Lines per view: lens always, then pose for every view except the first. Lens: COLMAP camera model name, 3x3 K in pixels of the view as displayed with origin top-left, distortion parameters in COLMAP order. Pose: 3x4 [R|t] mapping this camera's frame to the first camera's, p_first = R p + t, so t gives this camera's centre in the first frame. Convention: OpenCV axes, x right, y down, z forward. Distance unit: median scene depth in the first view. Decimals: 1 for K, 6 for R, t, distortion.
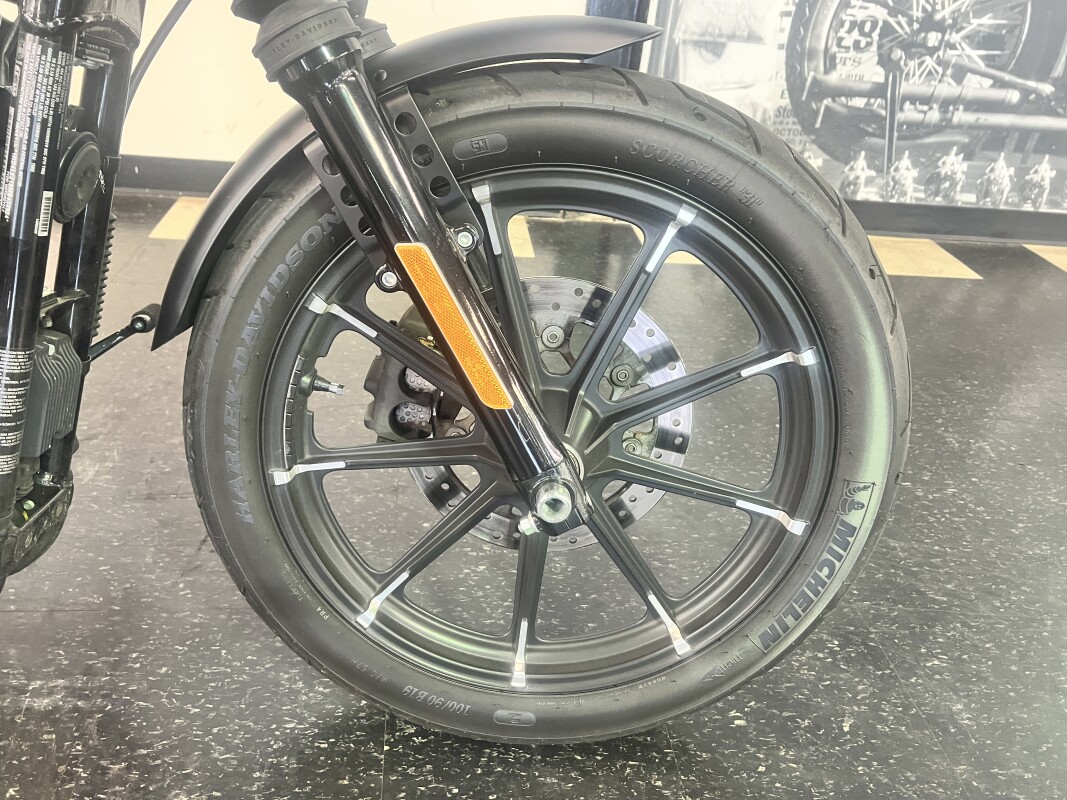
lens RADIAL K [[799.9, 0, 531.2], [0, 799.9, 407.6], [0, 0, 1]] dist [0.050433, -0.055043]
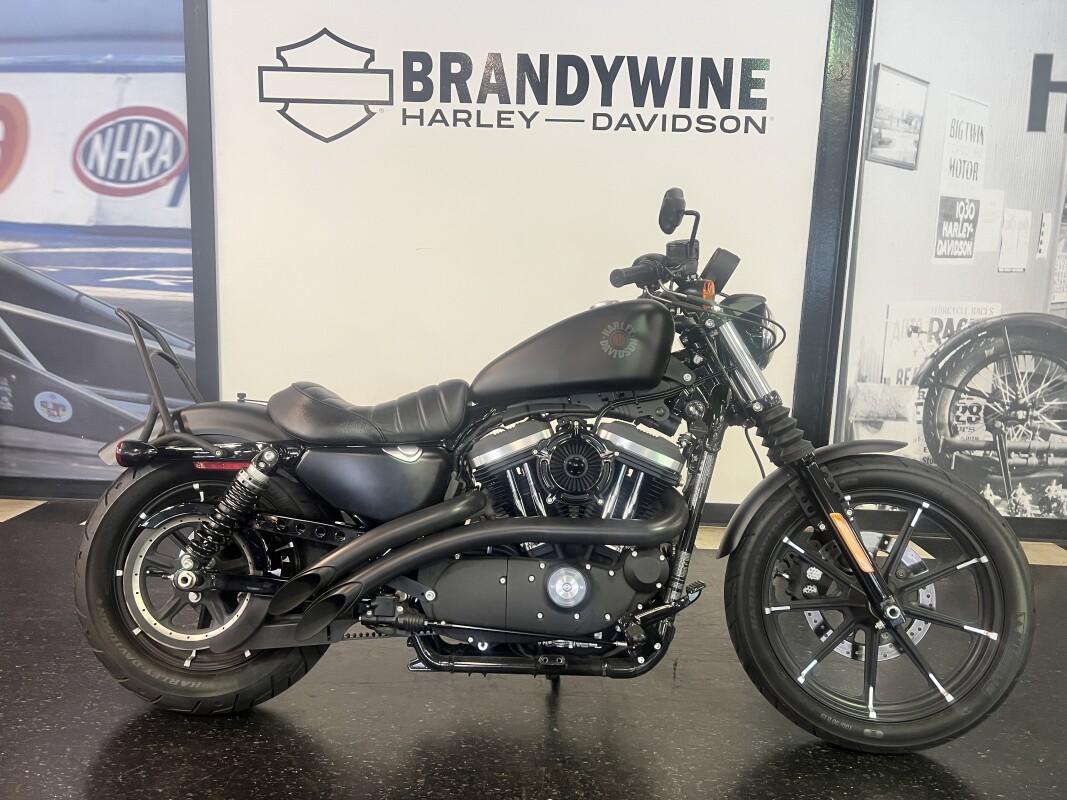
lens RADIAL K [[799.9, 0, 531.2], [0, 799.9, 407.6], [0, 0, 1]] dist [0.050433, -0.055043]
pose [[0.990318, -0.036379, -0.133967, -0.232116], [-0.020758, 0.915392, -0.402027, 0.181000], [0.137258, 0.400916, 0.905774, -0.553289]]
